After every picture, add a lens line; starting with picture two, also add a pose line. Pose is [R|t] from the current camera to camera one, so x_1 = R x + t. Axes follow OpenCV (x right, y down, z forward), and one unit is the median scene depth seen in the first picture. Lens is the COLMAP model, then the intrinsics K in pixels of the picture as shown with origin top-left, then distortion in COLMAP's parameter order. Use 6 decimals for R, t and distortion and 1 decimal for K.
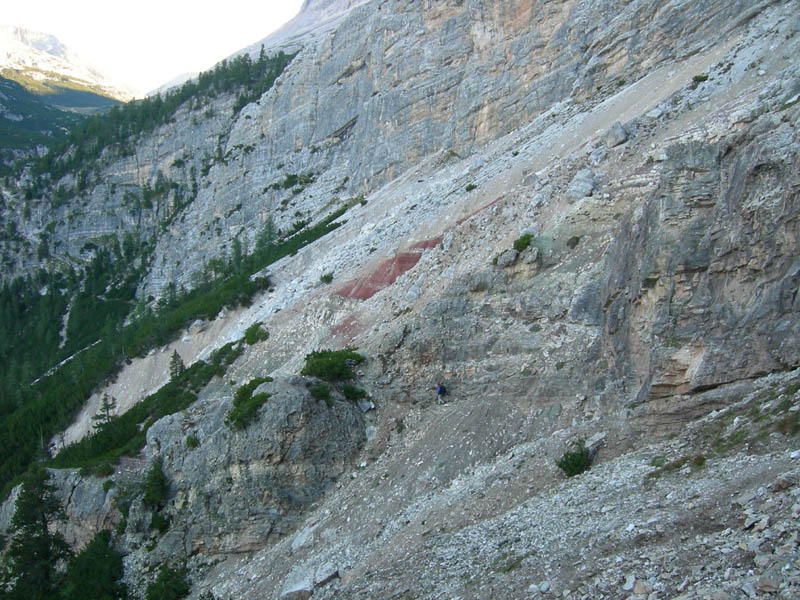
lens RADIAL K [[837.5, 0, 400.0], [0, 837.5, 300.0], [0, 0, 1]] dist [0.170650, 0.133813]
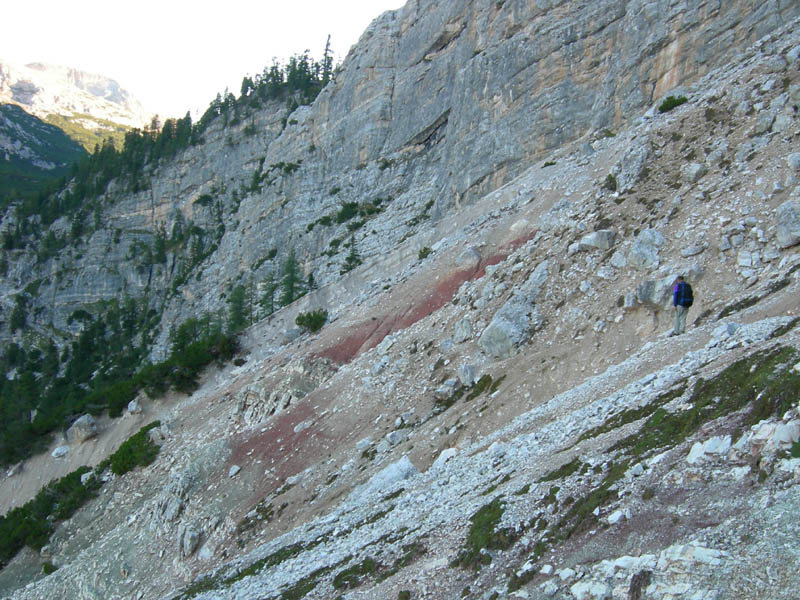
lens RADIAL K [[1121.7, 0, 400.0], [0, 1121.7, 300.0], [0, 0, 1]] dist [-0.090208, -0.014777]
pose [[0.993613, 0.025770, -0.109856, 0.004146], [-0.036322, 0.994799, -0.095160, 0.003984], [0.106833, 0.098543, 0.989382, 0.124192]]
